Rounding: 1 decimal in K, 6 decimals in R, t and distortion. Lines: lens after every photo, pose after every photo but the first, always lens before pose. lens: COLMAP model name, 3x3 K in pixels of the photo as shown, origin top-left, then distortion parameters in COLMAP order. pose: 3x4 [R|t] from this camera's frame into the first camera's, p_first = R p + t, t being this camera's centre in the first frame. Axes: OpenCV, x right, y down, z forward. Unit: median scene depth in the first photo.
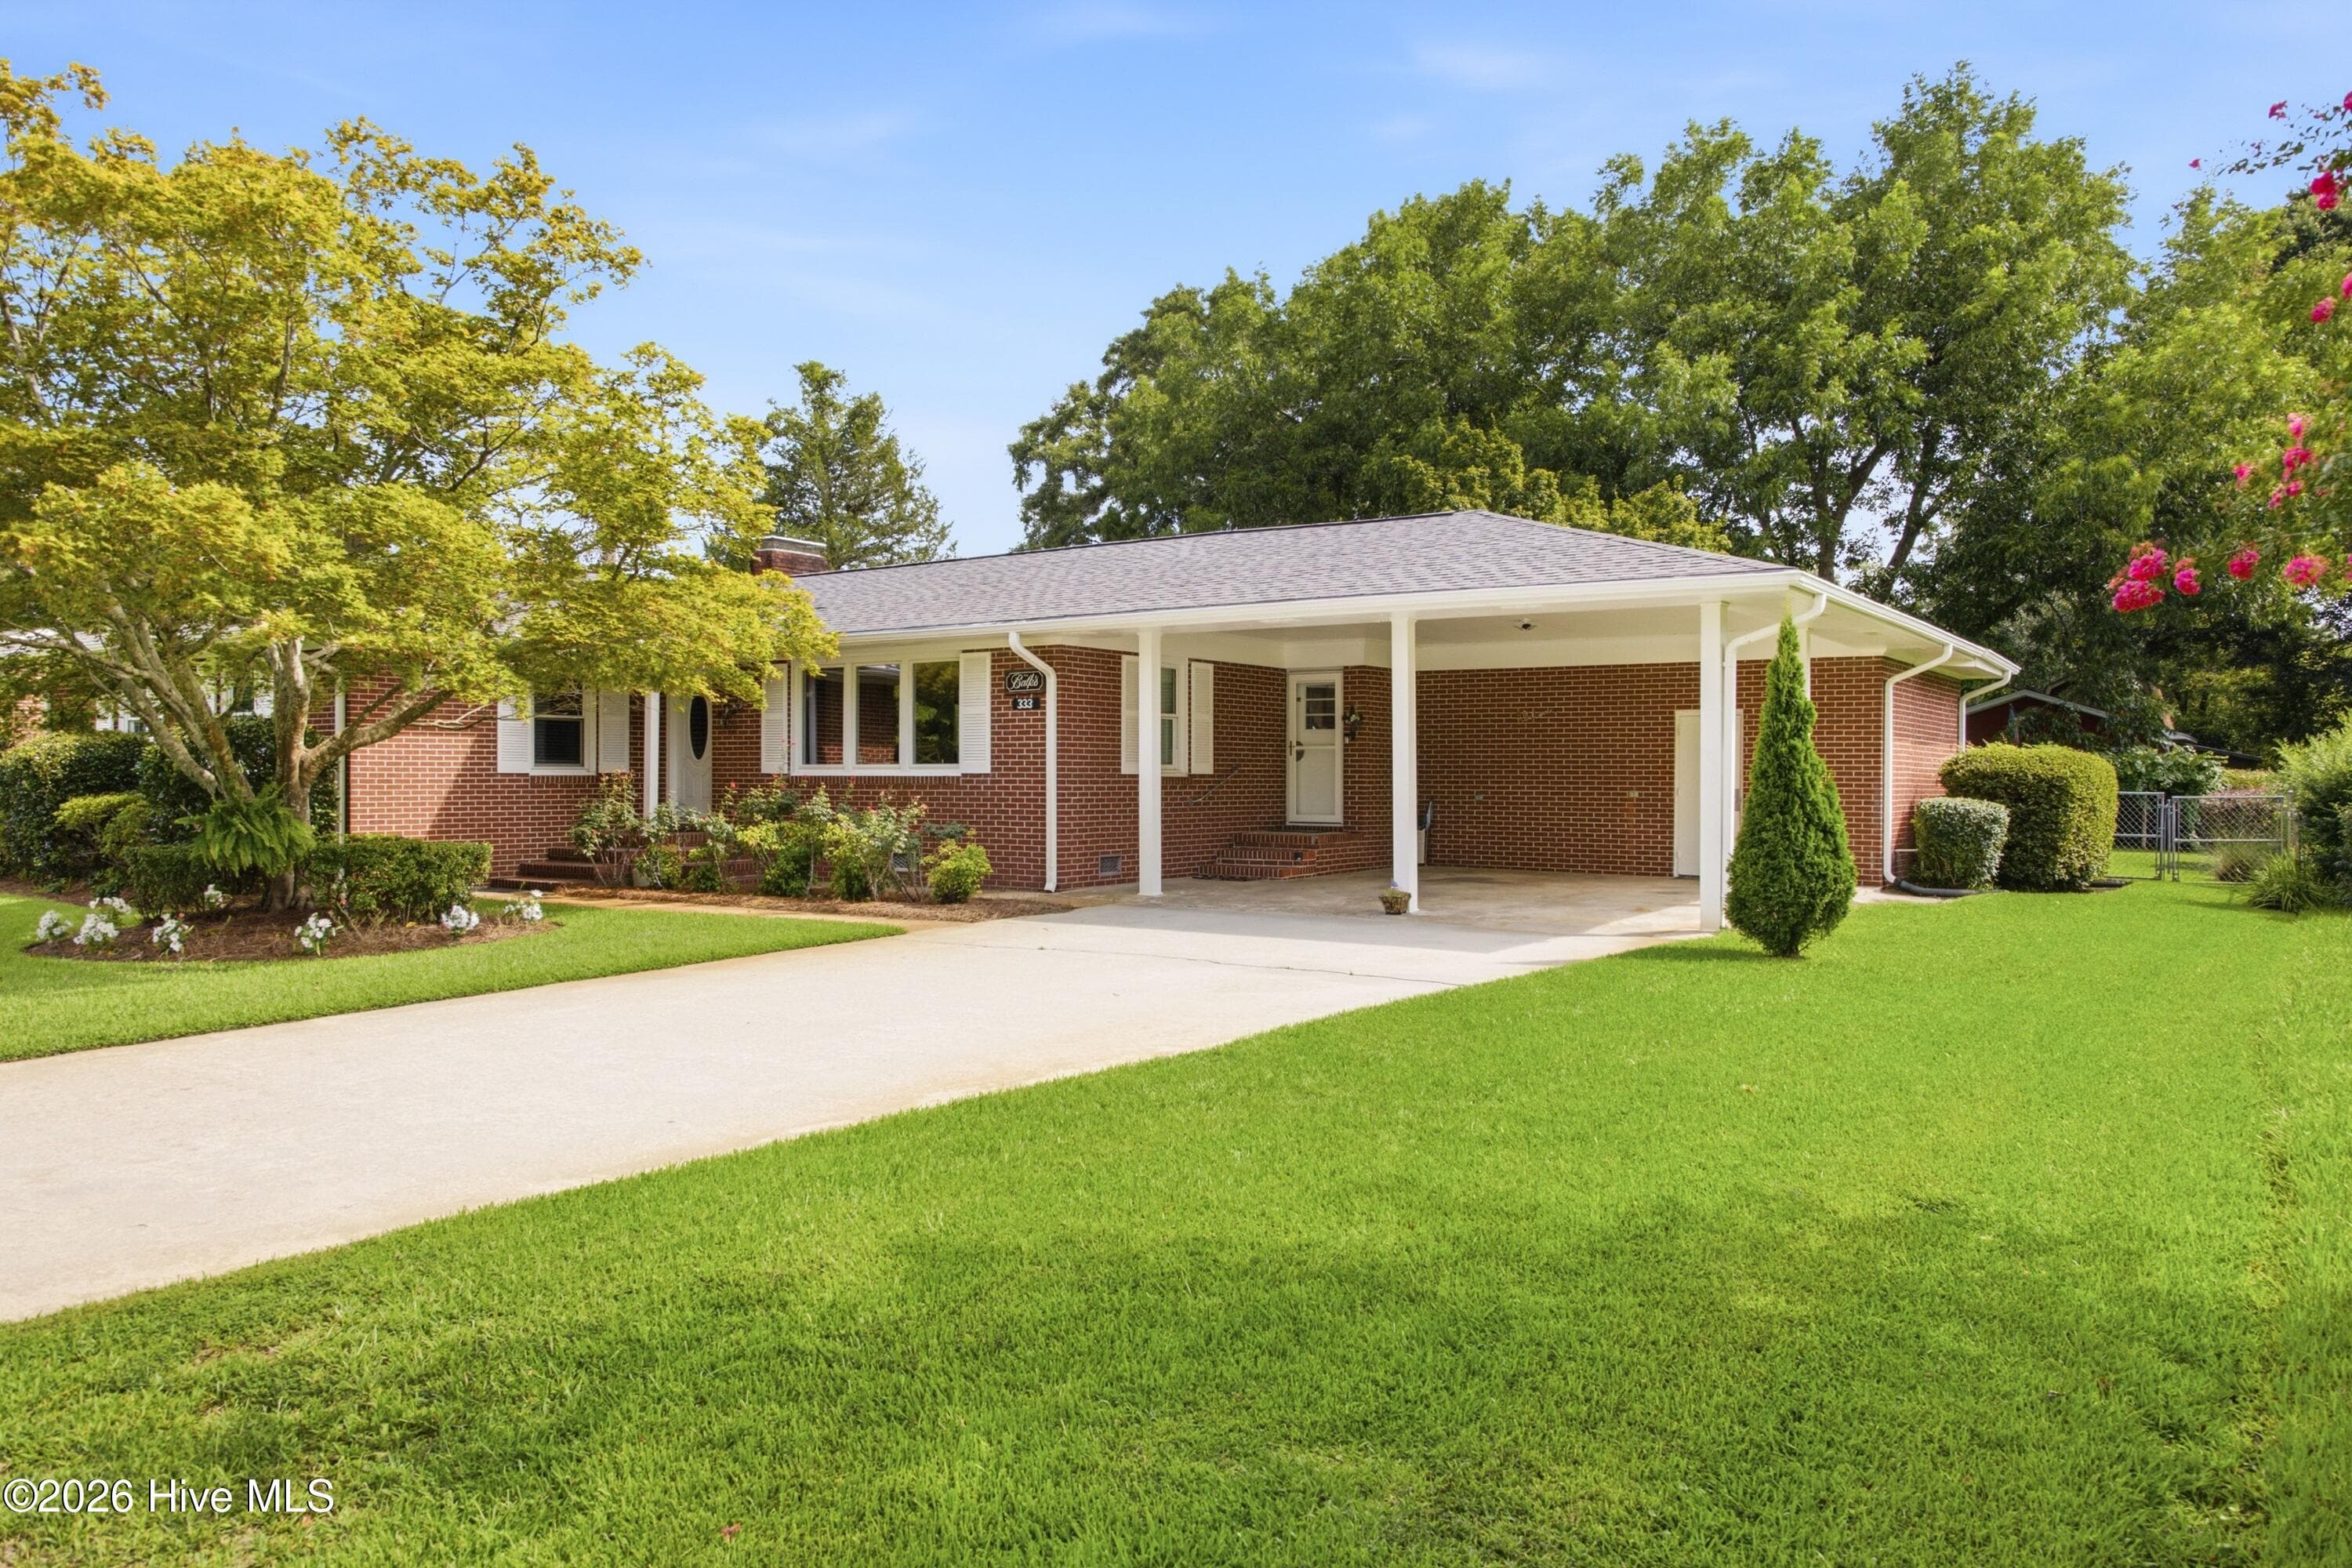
lens RADIAL K [[1603.7, 0, 1176.0], [0, 1603.7, 784.0], [0, 0, 1]] dist [0.019260, 0.001180]
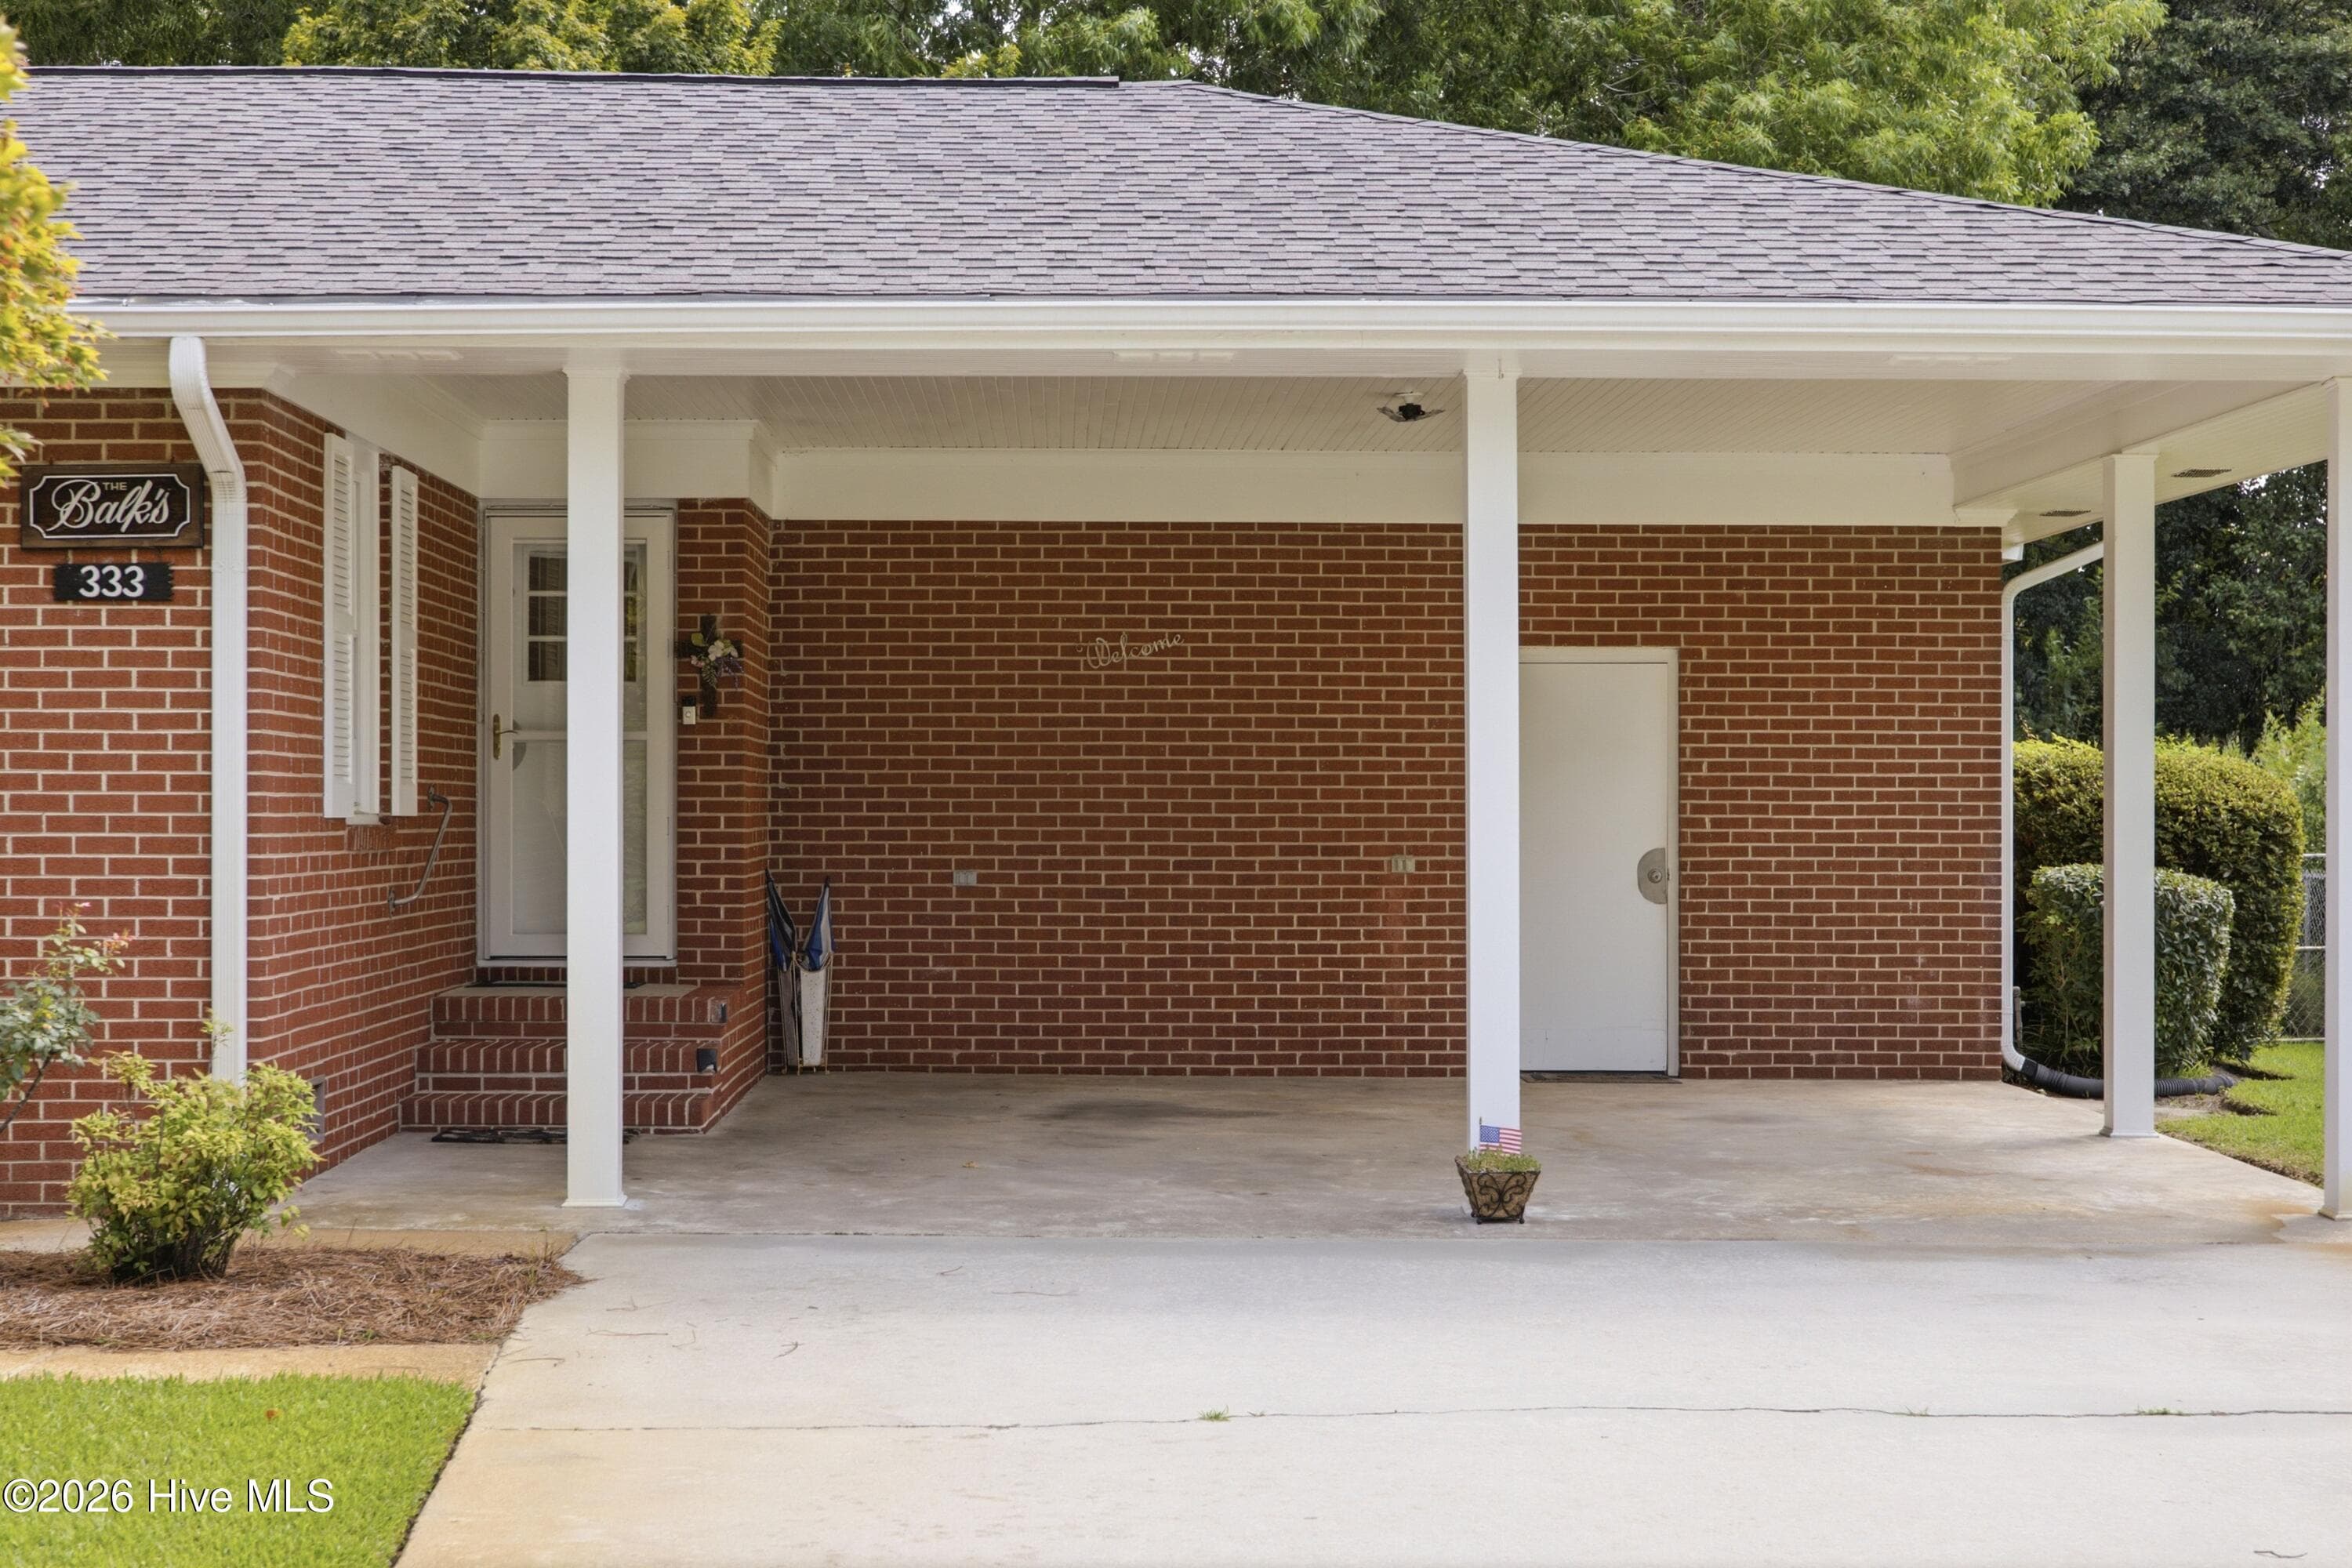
lens RADIAL K [[4062.8, 0, 1176.0], [0, 4062.8, 784.0], [0, 0, 1]] dist [-0.008968, -0.042626]
pose [[0.814366, 0.001712, 0.580350, -0.368495], [0.004432, 0.999948, -0.009168, -0.004981], [-0.580335, 0.010038, 0.814316, 0.278084]]
